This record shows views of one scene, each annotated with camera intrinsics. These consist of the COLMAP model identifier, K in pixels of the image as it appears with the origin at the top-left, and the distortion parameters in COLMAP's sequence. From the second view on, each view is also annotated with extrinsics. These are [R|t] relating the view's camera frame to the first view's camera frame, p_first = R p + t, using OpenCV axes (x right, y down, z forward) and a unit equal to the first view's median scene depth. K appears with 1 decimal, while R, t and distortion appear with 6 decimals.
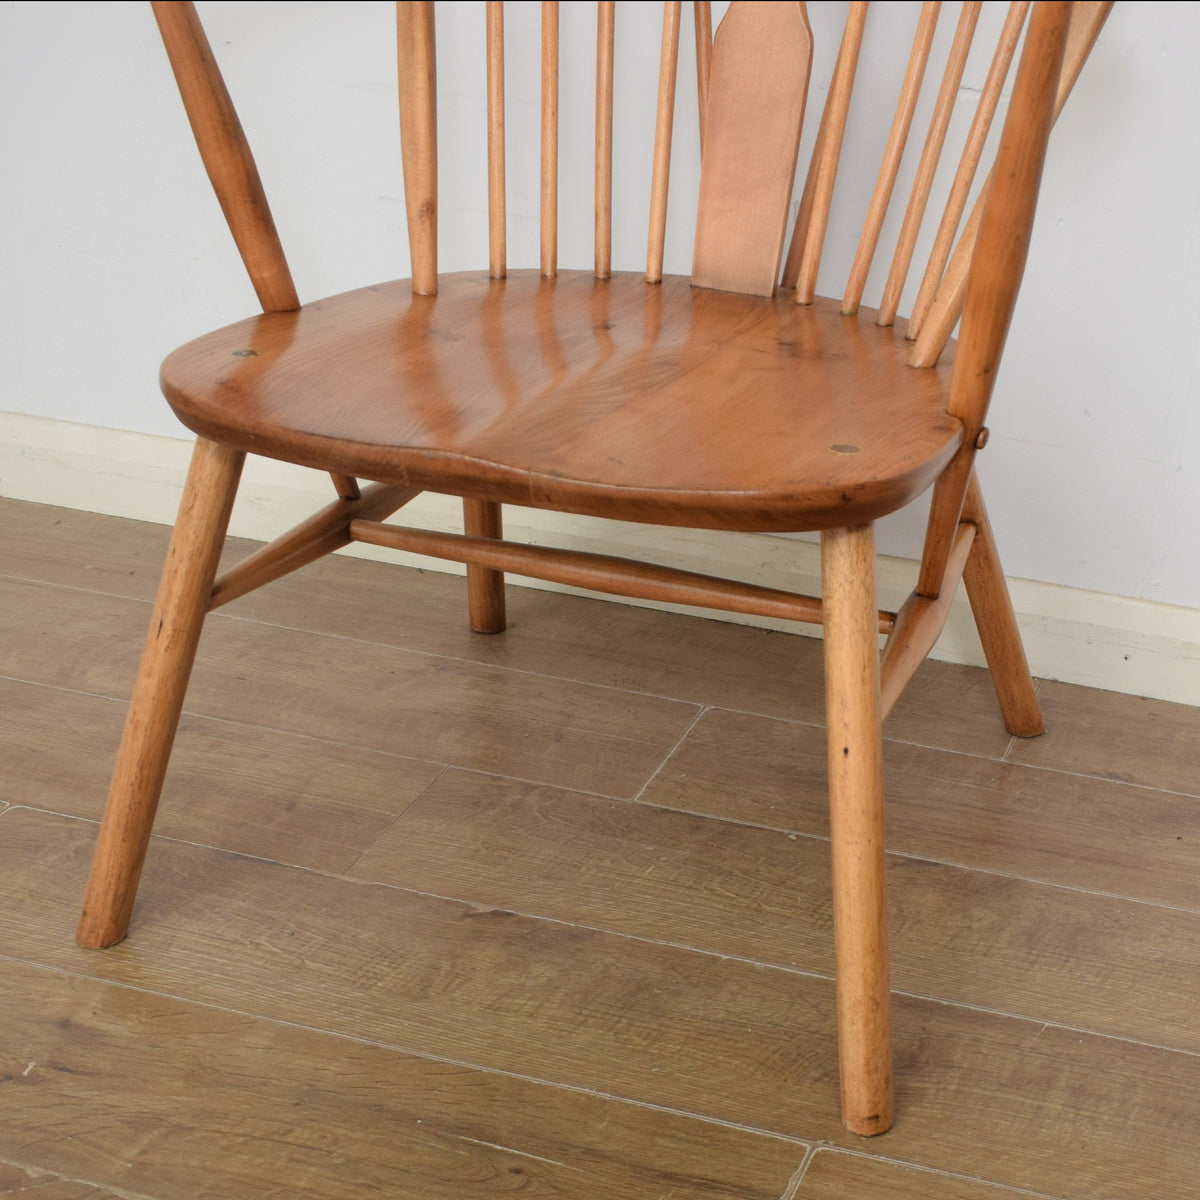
lens RADIAL K [[2058.2, 0, 874.2], [0, 2058.2, 887.0], [0, 0, 1]] dist [-0.097308, 0.002817]
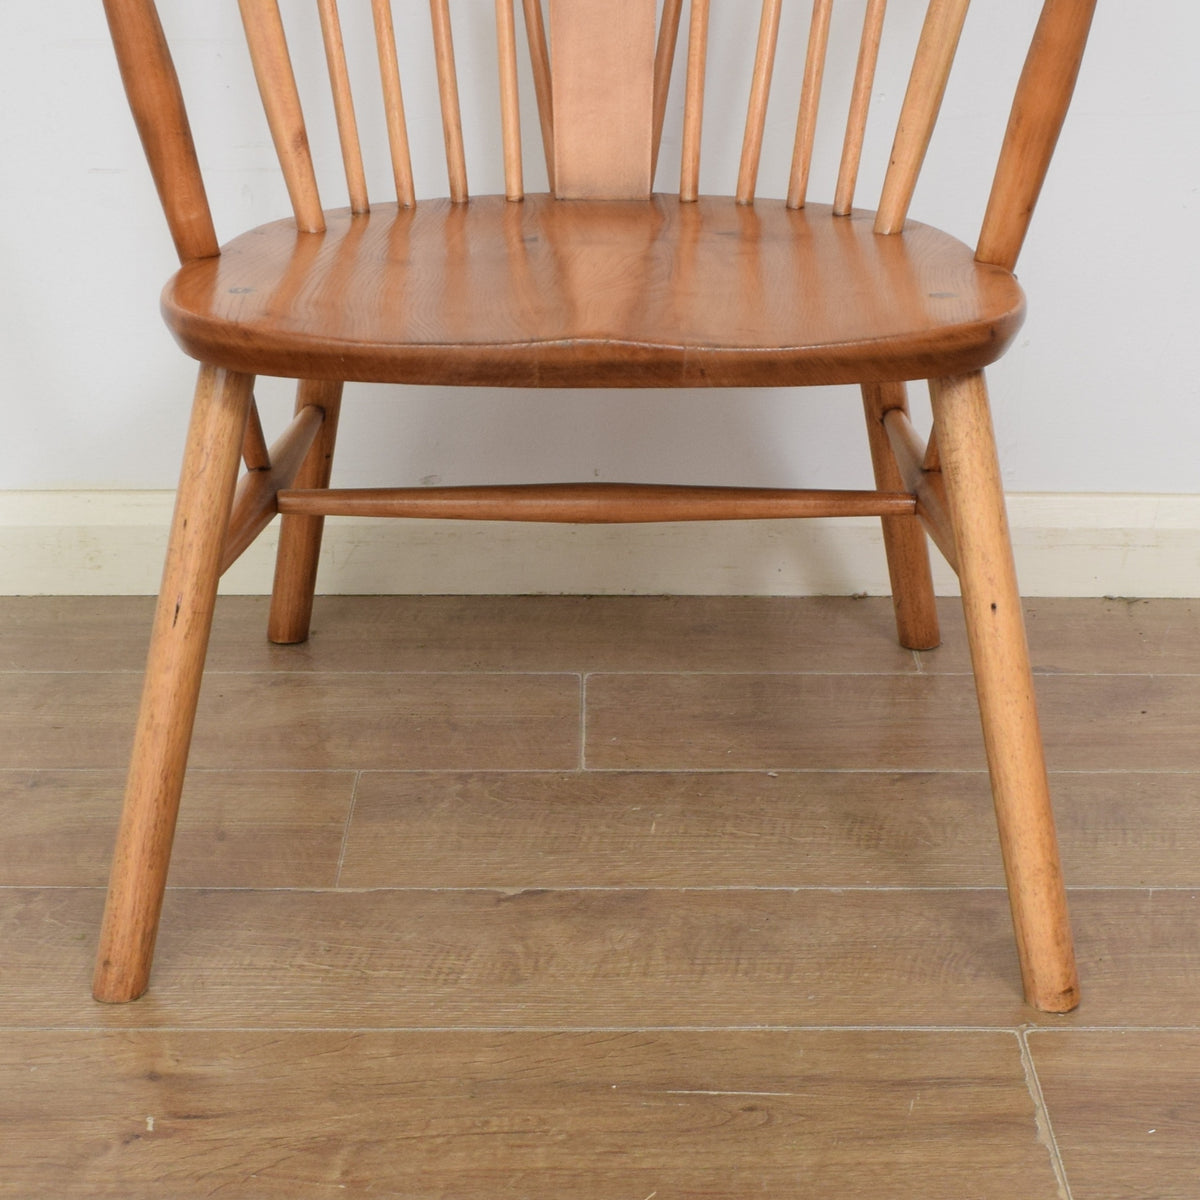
lens RADIAL K [[2500.2, 0, 603.7], [0, 2500.2, 924.7], [0, 0, 1]] dist [-0.100141, 0.009883]
pose [[0.962980, -0.182275, 0.198611, -0.414197], [0.192447, 0.980752, -0.033011, 0.076430], [-0.188771, 0.070011, 0.979522, -0.082170]]
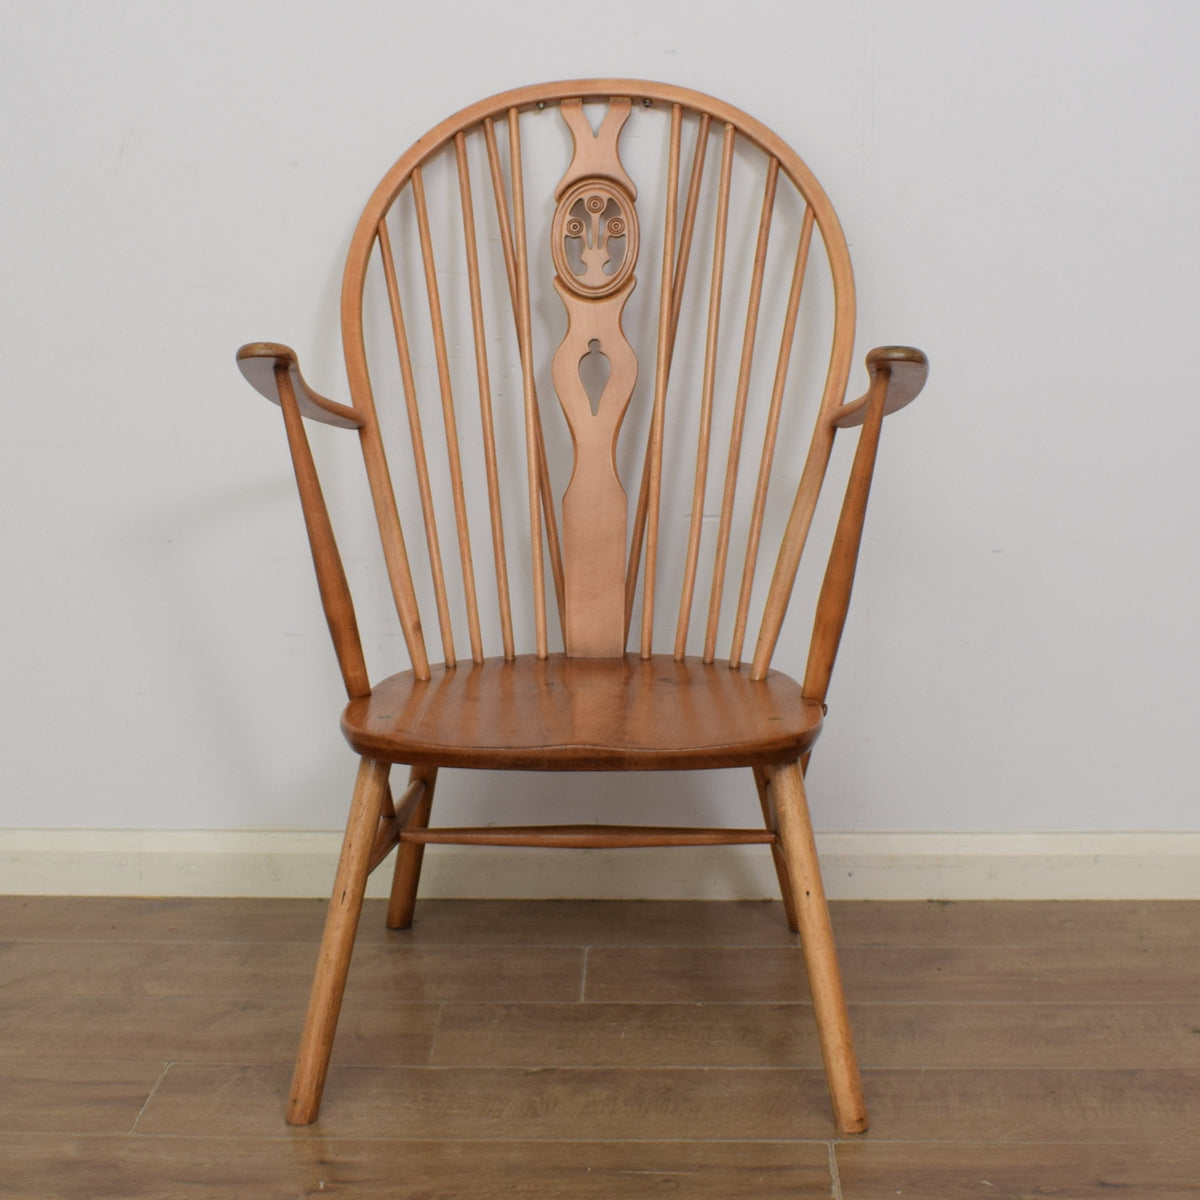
lens RADIAL K [[2279.7, 0, 564.8], [0, 2279.7, 597.2], [0, 0, 1]] dist [-0.054925, -0.271505]
pose [[0.971666, -0.123370, 0.201607, -0.511934], [0.183242, 0.931954, -0.312863, 0.235237], [-0.149291, 0.340942, 0.928155, -0.718574]]
